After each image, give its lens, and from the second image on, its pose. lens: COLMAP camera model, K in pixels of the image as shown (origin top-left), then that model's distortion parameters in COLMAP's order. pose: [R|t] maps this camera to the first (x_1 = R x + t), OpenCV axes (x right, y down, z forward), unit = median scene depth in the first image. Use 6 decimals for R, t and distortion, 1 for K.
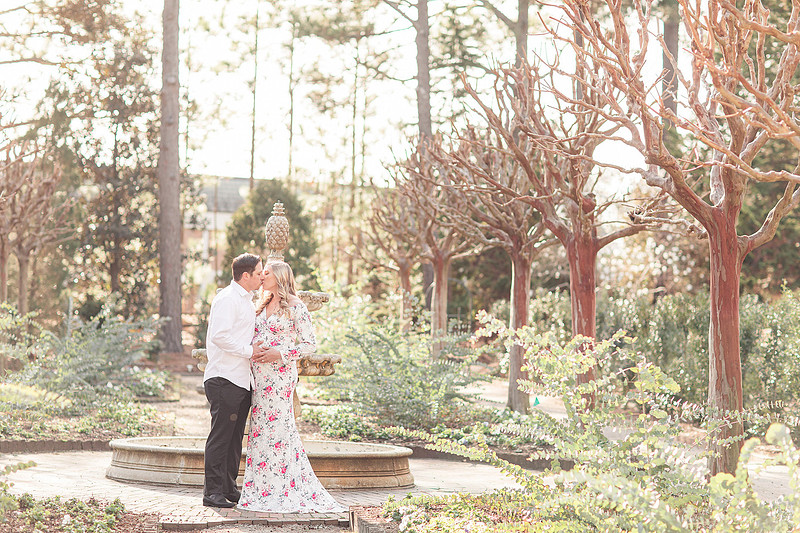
lens RADIAL K [[2016.3, 0, 400.0], [0, 2016.3, 266.5], [0, 0, 1]] dist [0.034313, 0.023980]
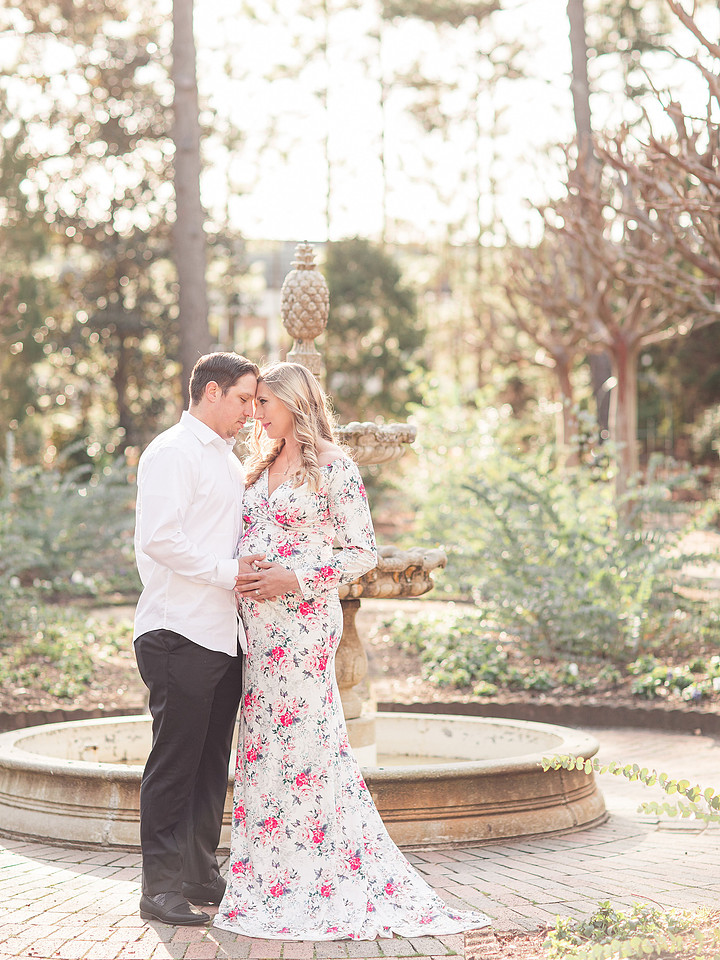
lens RADIAL K [[2743.1, 0, 360.0], [0, 2743.1, 433.7], [0, 0, 1]] dist [0.032905, -0.101019]
pose [[0.996803, -0.036870, -0.070883, -0.001025], [0.038720, 0.998940, 0.024908, -0.000934], [0.069889, -0.027573, 0.997174, 0.194361]]
